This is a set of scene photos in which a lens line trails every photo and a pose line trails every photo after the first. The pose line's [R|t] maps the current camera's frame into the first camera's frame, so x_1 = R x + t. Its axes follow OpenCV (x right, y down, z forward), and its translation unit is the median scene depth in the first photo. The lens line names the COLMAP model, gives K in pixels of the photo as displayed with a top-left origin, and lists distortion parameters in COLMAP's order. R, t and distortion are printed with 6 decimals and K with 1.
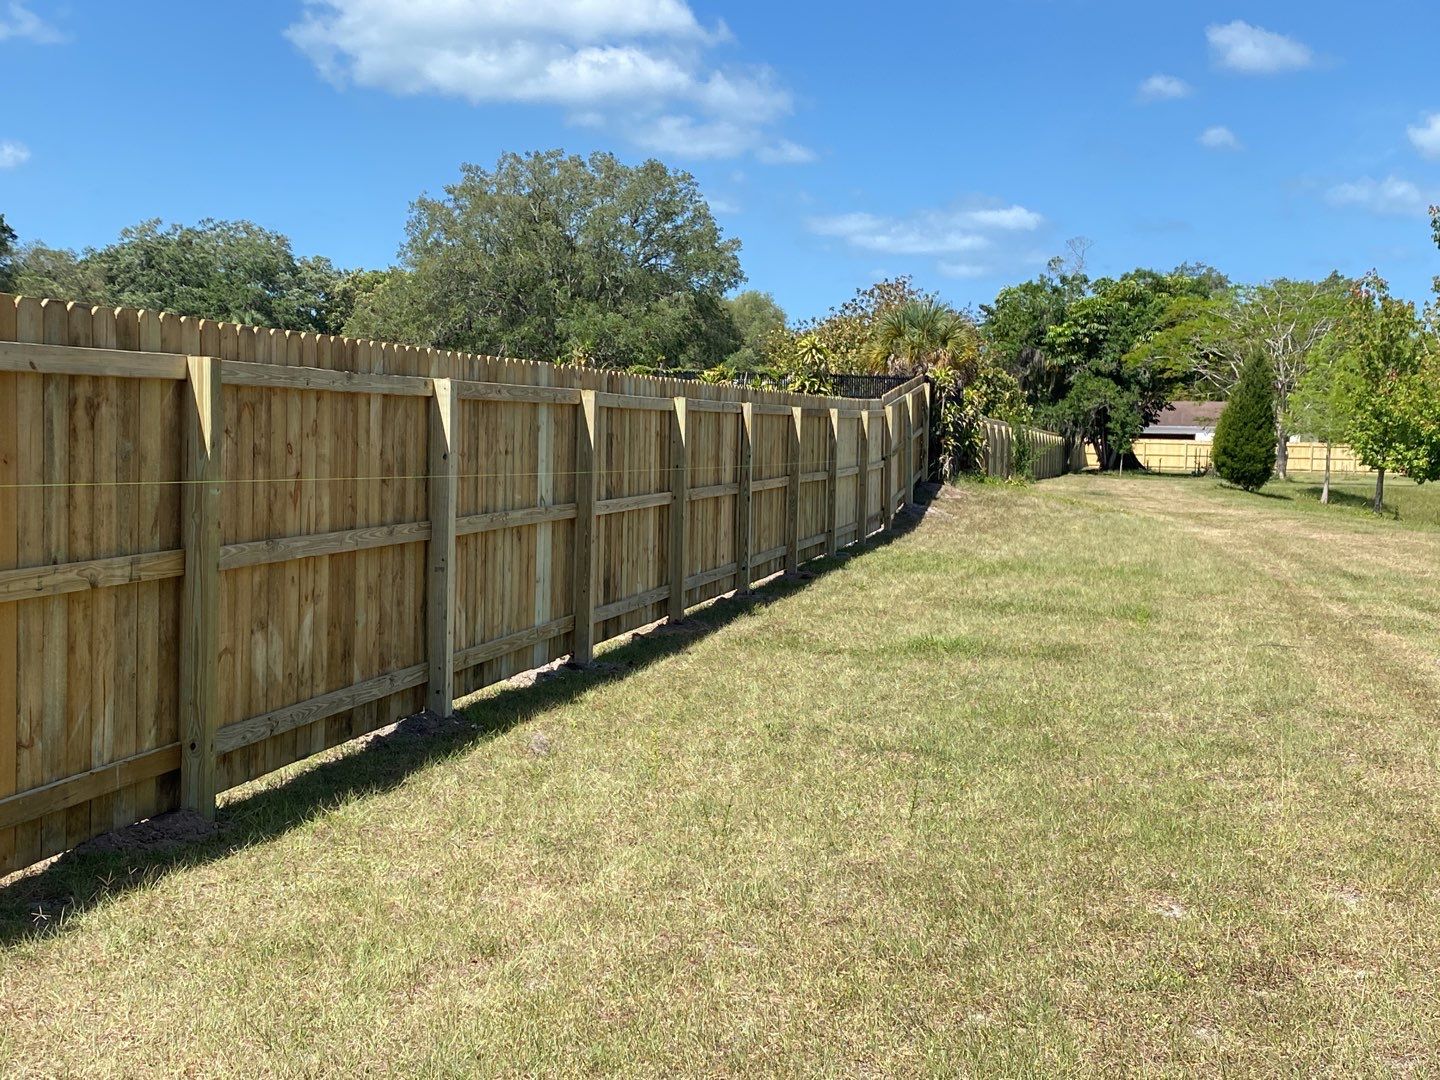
lens RADIAL K [[1753.0, 0, 710.7], [0, 1753.0, 550.8], [0, 0, 1]] dist [-0.001332, 0.000000]
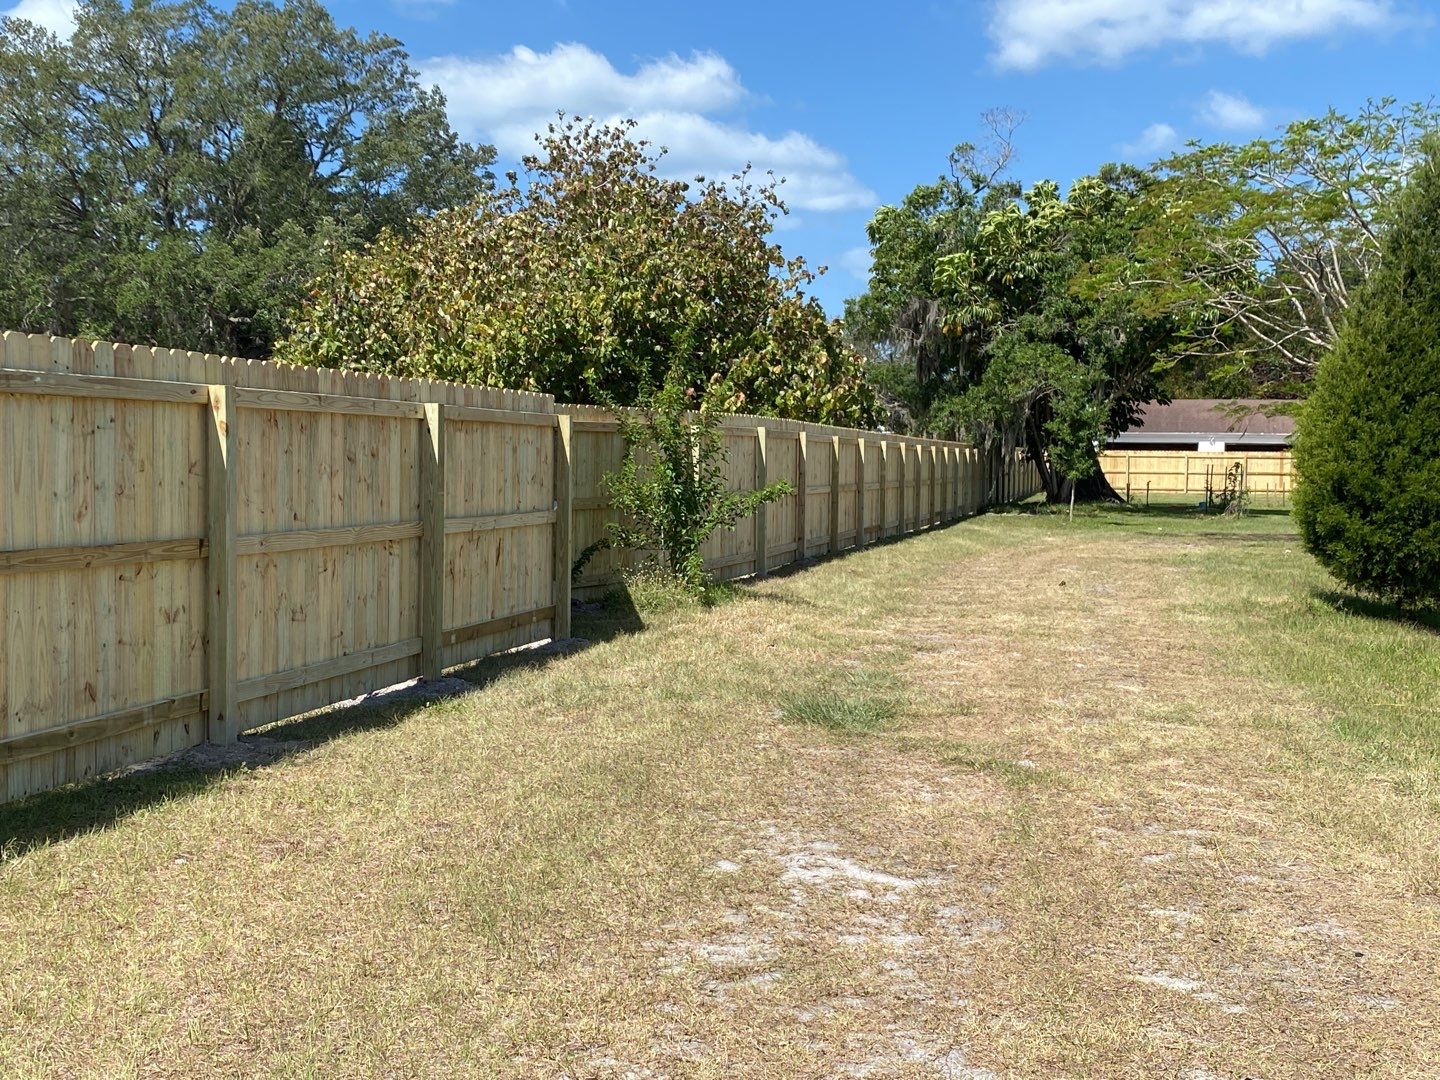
lens RADIAL K [[1753.0, 0, 729.5], [0, 1753.0, 529.2], [0, 0, 1]] dist [-0.001332, 0.000000]
pose [[0.999809, -0.013390, 0.014258, 0.111415], [0.013689, 0.999685, -0.021054, -0.027496], [-0.013972, 0.021246, 0.999677, 0.425249]]
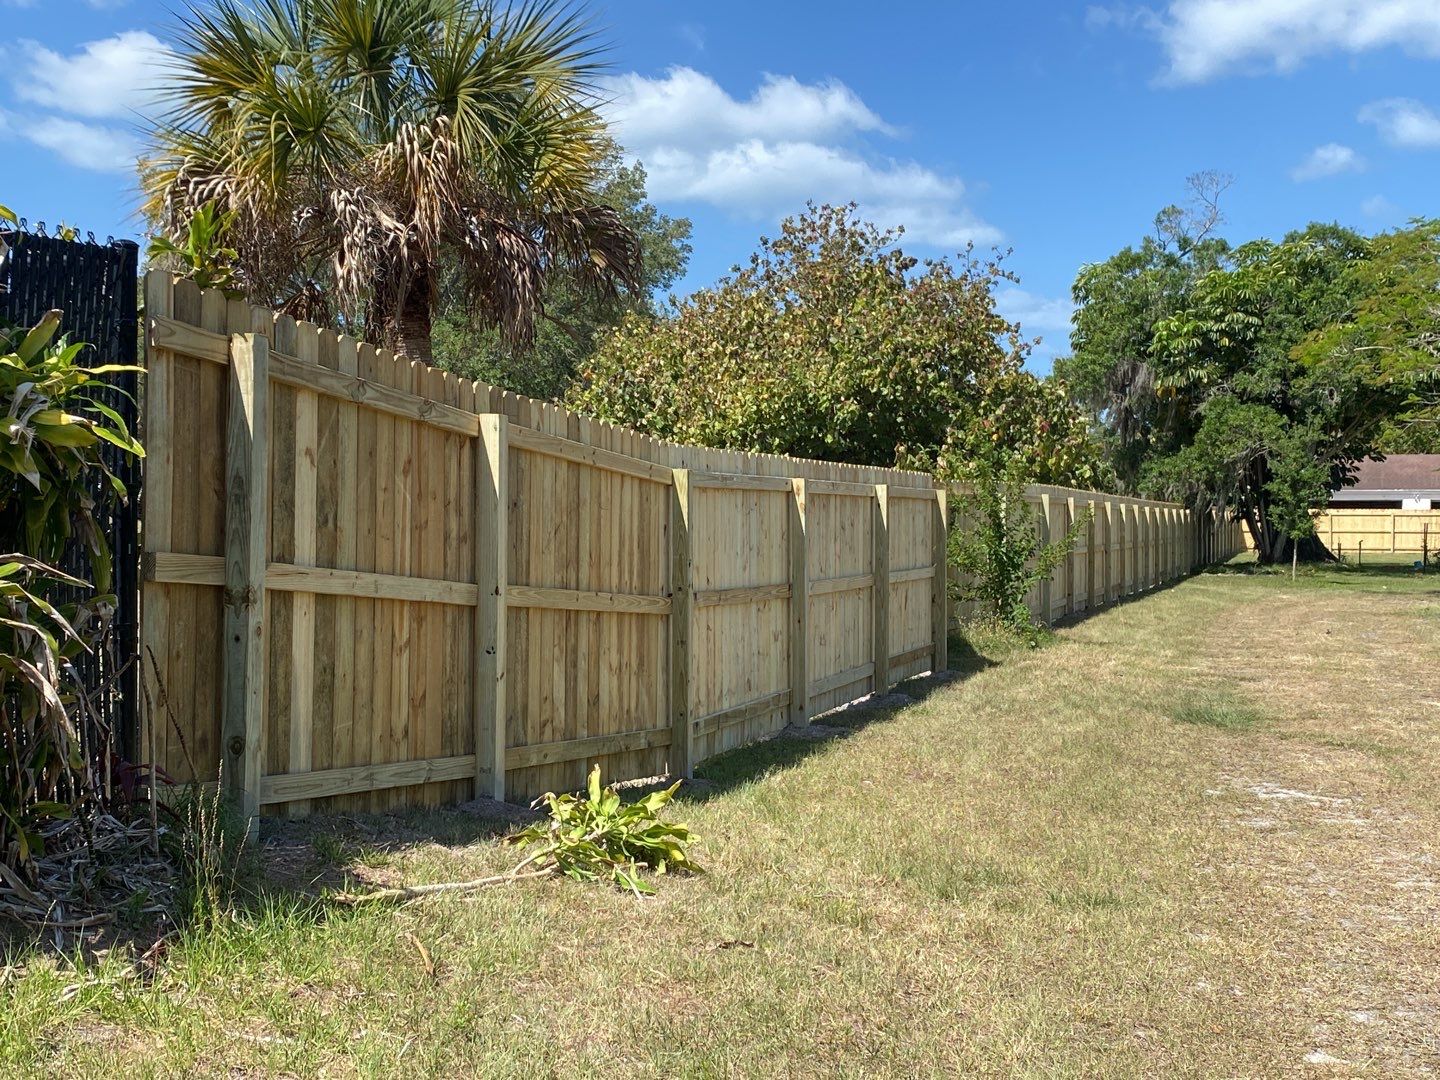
lens RADIAL K [[1753.0, 0, 715.8], [0, 1753.0, 531.8], [0, 0, 1]] dist [-0.001332, 0.000000]
pose [[0.994782, -0.019366, -0.100169, 0.102537], [0.013739, 0.998305, -0.056560, -0.026701], [0.101094, 0.054889, 0.993362, 0.405823]]
